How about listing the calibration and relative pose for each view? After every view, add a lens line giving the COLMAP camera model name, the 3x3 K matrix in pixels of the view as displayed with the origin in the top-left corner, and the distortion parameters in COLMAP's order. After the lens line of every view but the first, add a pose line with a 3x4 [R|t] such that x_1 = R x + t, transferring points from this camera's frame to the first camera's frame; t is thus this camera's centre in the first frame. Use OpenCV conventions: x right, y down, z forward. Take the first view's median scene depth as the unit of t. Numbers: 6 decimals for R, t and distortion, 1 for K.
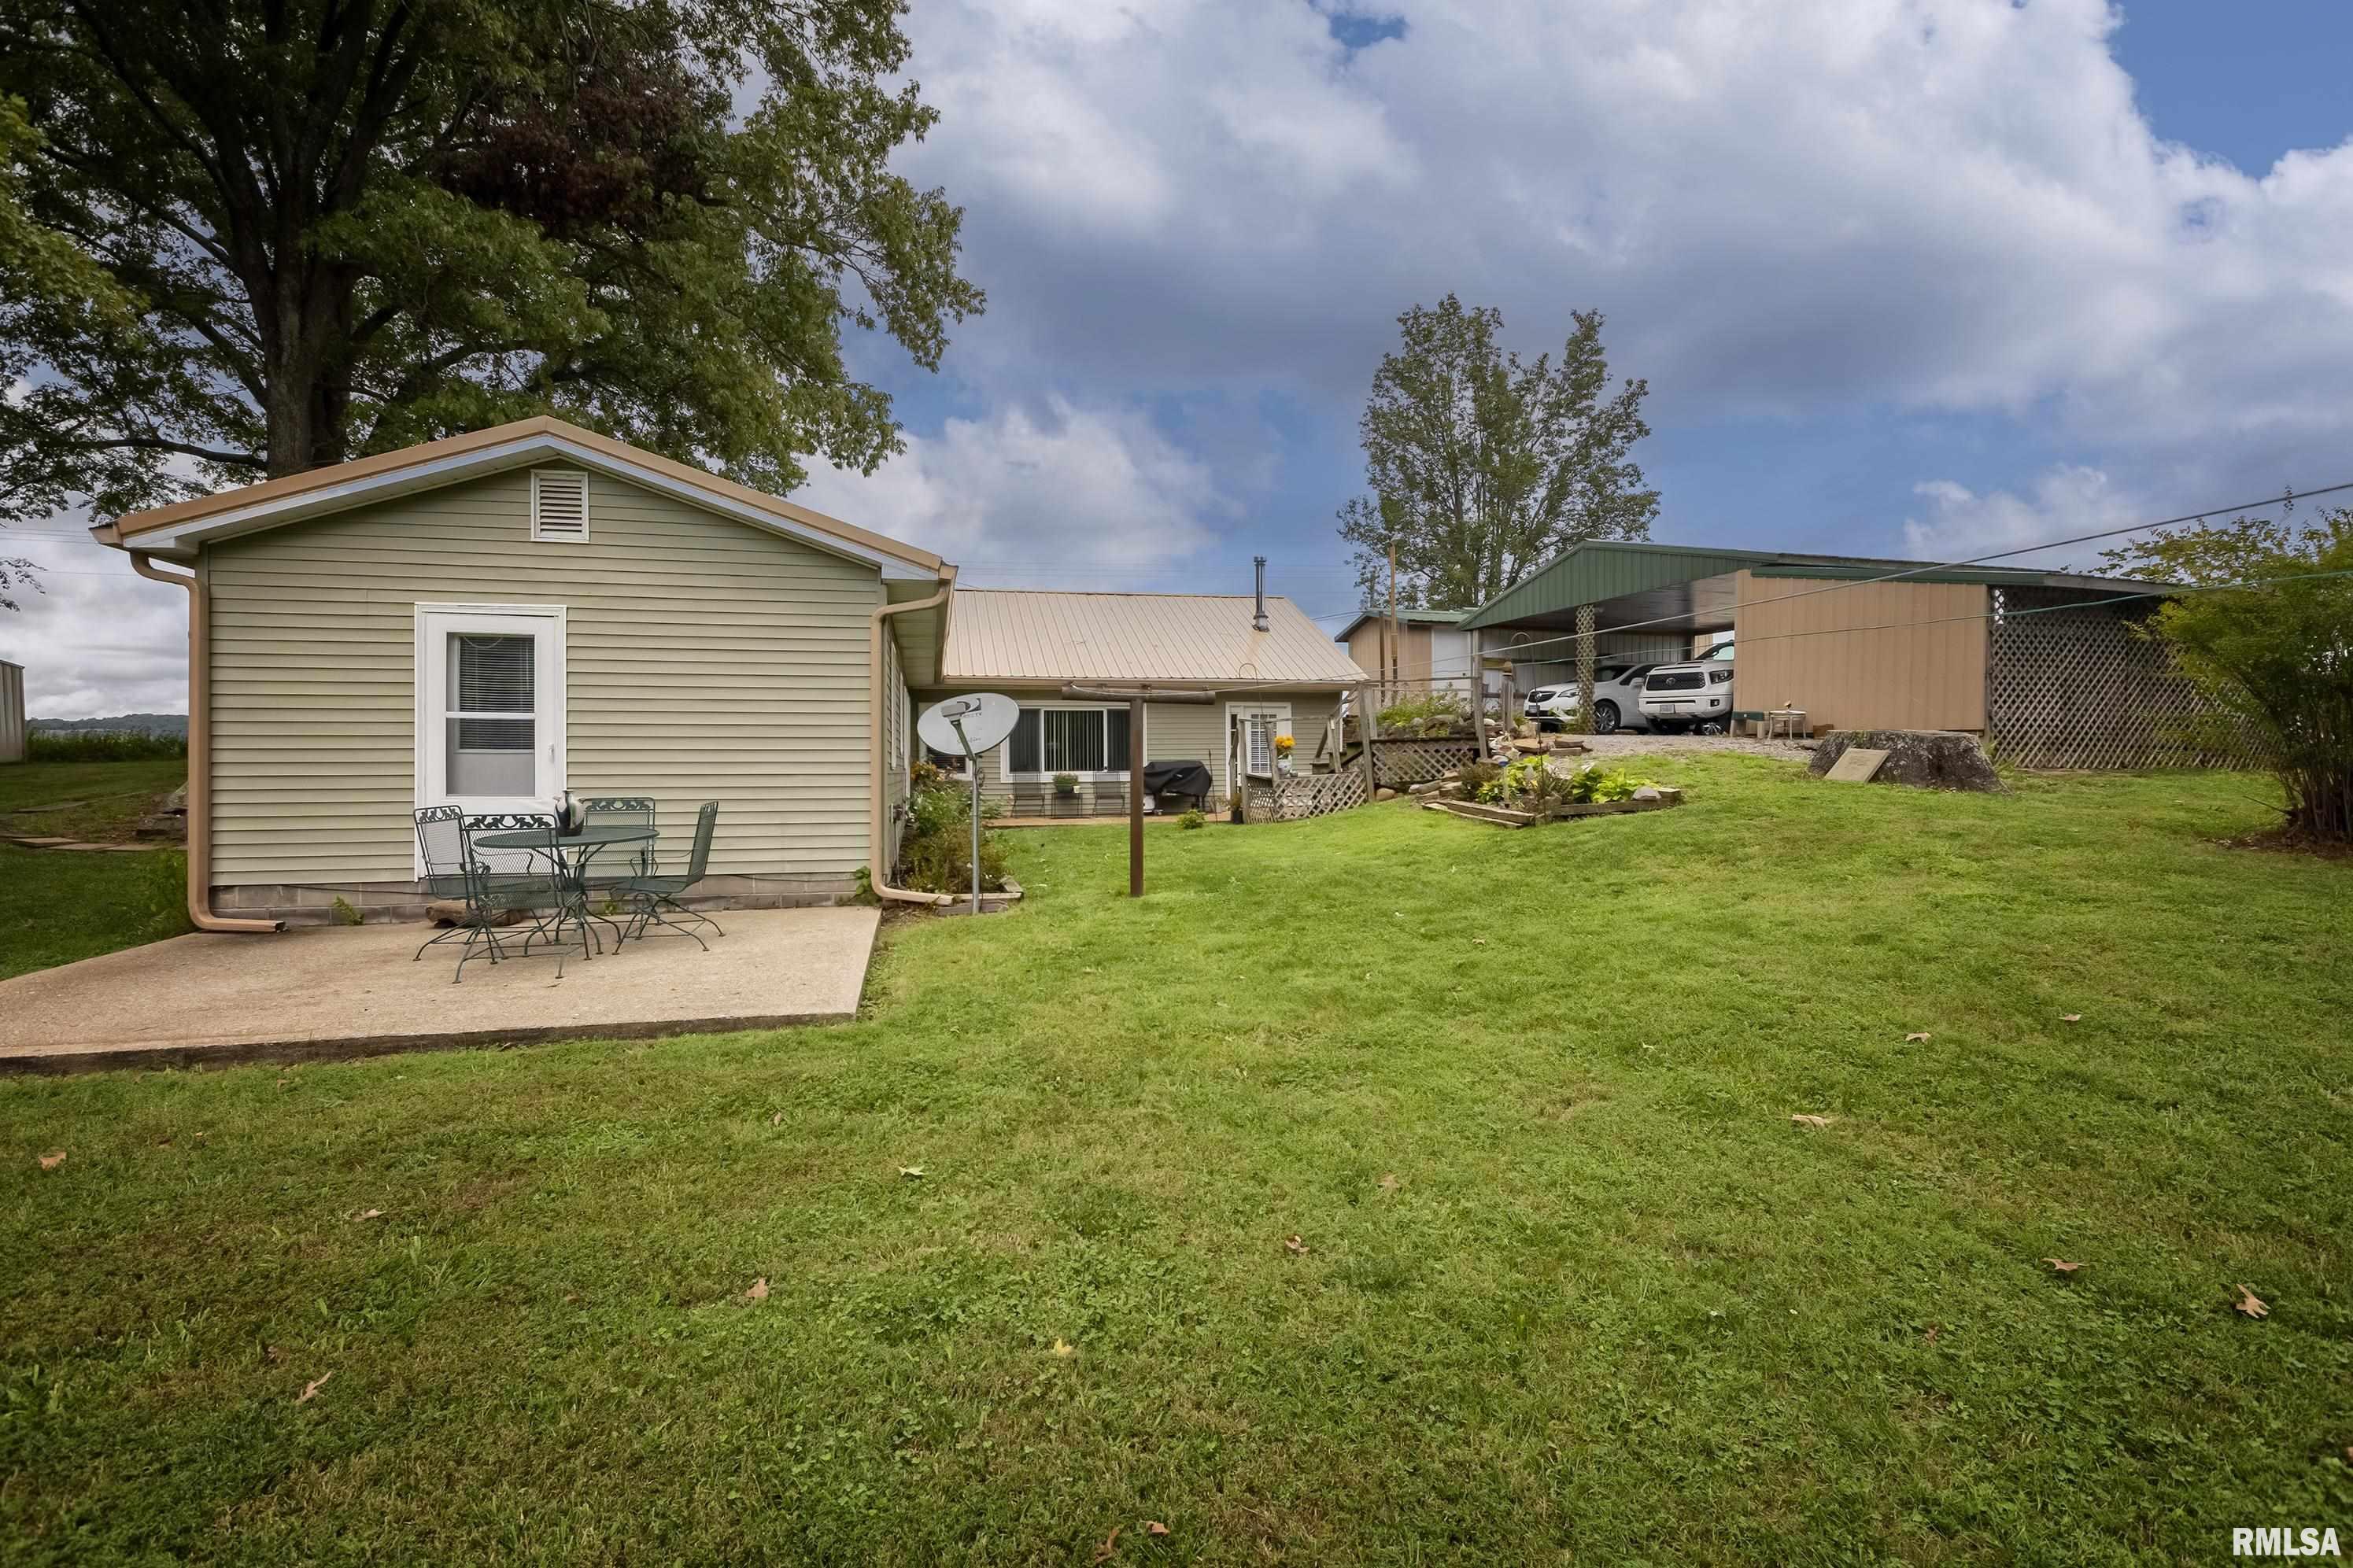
lens RADIAL K [[1126.9, 0, 1115.3], [0, 1126.9, 779.0], [0, 0, 1]] dist [0.002286, 0.000422]
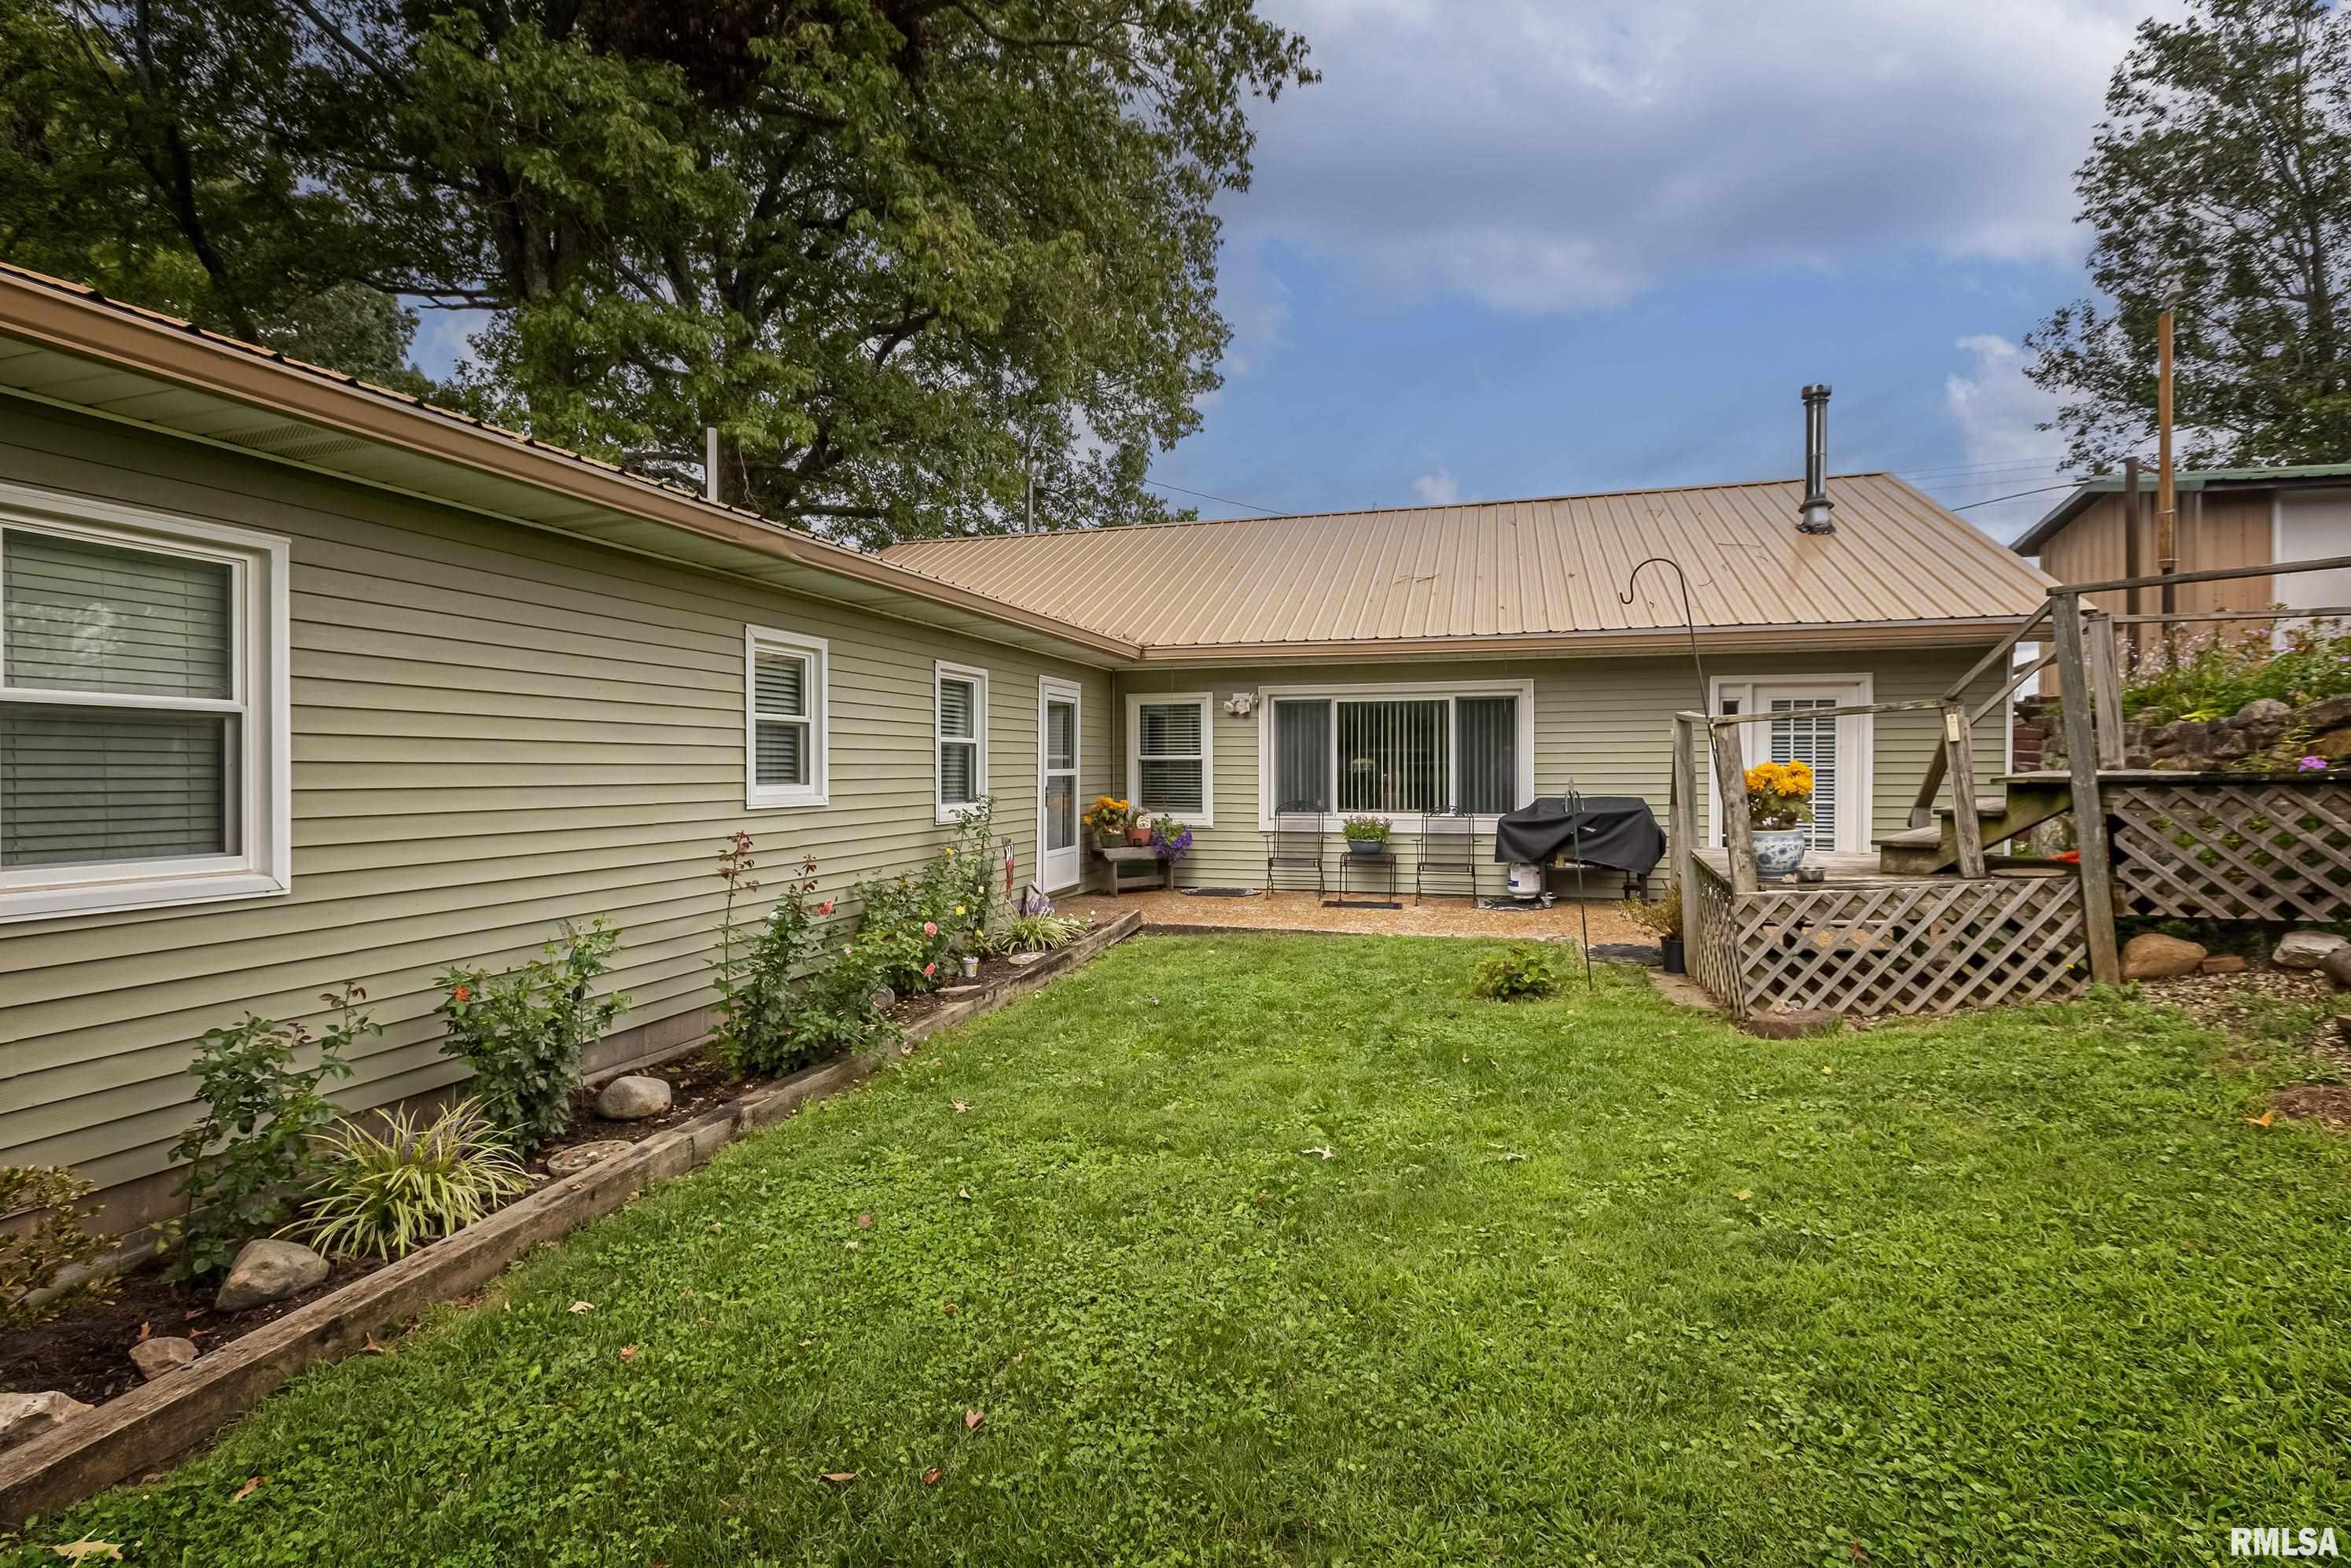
lens RADIAL K [[1126.1, 0, 1114.4], [0, 1126.1, 779.0], [0, 0, 1]] dist [0.002286, 0.000422]
pose [[0.883019, 0.010393, -0.469222, 0.100078], [-0.007805, 0.999942, 0.007461, -0.025986], [0.469272, -0.002926, 0.883049, 0.456859]]
